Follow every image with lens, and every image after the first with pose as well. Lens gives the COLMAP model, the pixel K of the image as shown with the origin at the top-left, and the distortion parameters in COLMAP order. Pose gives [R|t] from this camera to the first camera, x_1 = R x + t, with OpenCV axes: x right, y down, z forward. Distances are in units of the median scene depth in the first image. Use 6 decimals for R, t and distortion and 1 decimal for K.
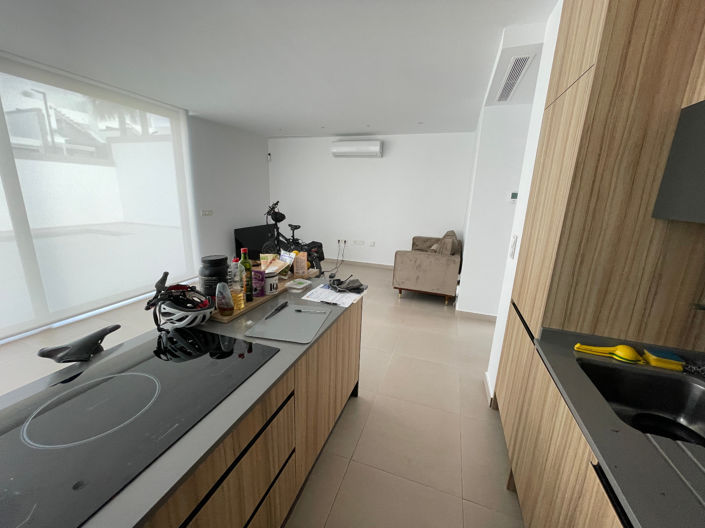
lens RADIAL K [[283.1, 0, 349.8], [0, 283.1, 262.6], [0, 0, 1]] dist [-0.002141, 0.000322]
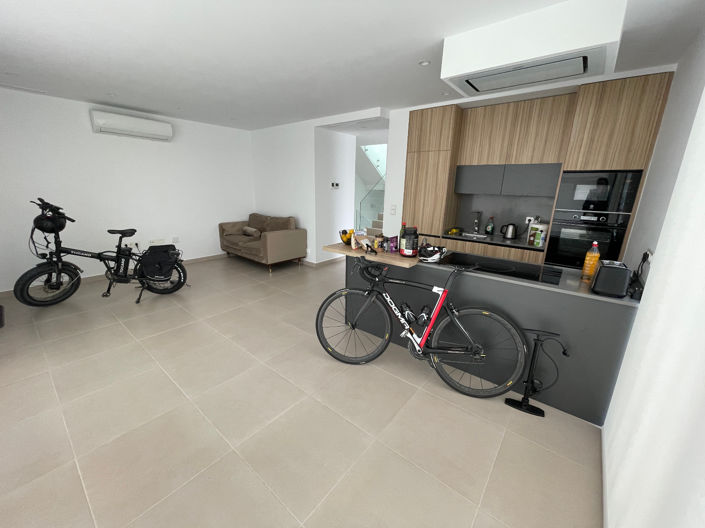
lens RADIAL K [[283.1, 0, 349.8], [0, 283.1, 262.6], [0, 0, 1]] dist [-0.002141, 0.000322]
pose [[0.340990, -0.276001, 0.898637, -0.647448], [0.211967, 0.953885, 0.212539, -0.081809], [-0.915858, 0.118008, 0.383769, 0.196485]]
